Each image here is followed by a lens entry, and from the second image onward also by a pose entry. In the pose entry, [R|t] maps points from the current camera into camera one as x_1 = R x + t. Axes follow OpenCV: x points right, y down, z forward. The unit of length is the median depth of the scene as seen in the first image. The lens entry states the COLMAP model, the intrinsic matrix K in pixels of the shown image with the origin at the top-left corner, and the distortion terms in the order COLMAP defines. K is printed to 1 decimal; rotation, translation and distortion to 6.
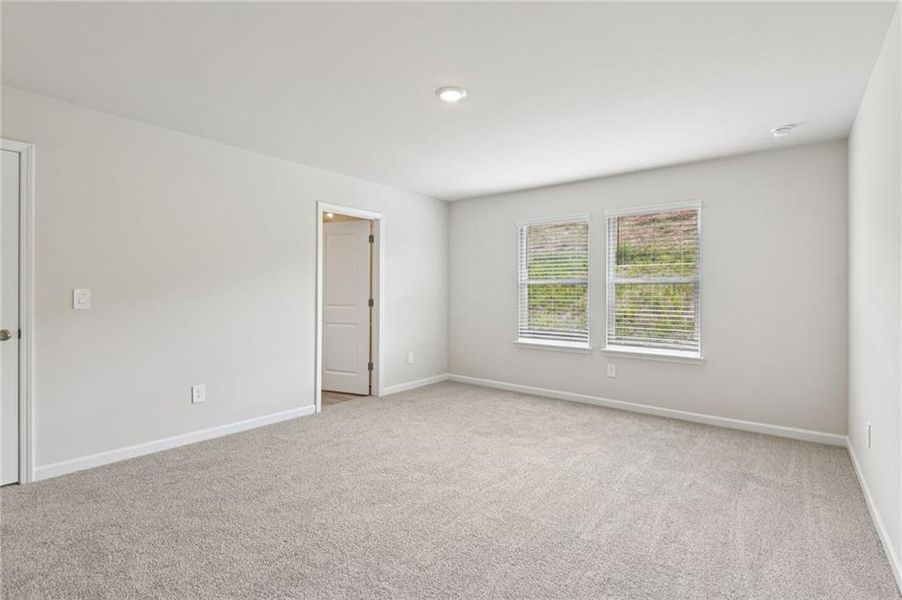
lens RADIAL K [[428.6, 0, 449.9], [0, 428.6, 295.4], [0, 0, 1]] dist [-0.004935, -0.000706]
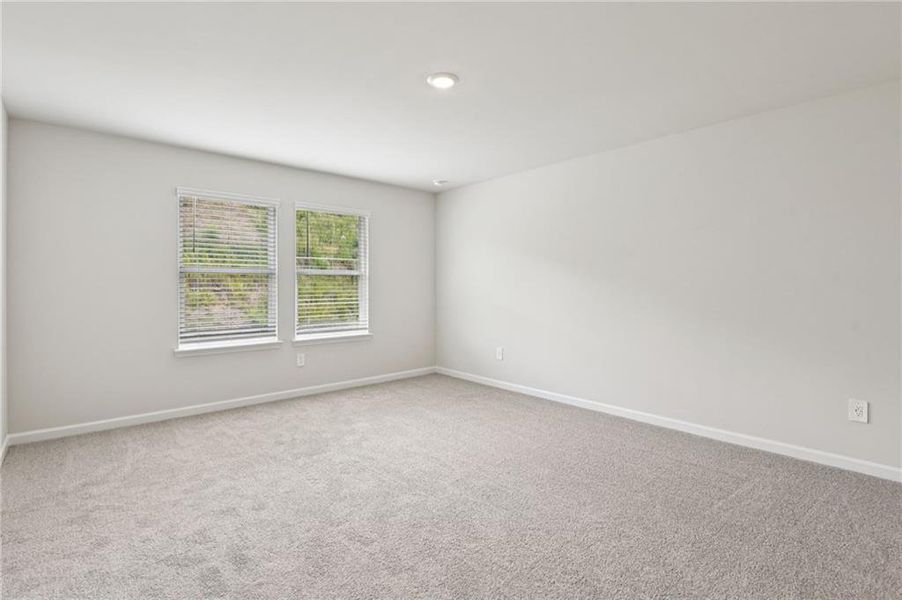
lens RADIAL K [[424.5, 0, 452.4], [0, 424.5, 293.4], [0, 0, 1]] dist [-0.004985, -0.000864]
pose [[0.175899, -0.026026, 0.984064, -0.540007], [0.003387, 0.999661, 0.025833, -0.007499], [-0.984402, -0.001211, 0.175928, 0.461050]]
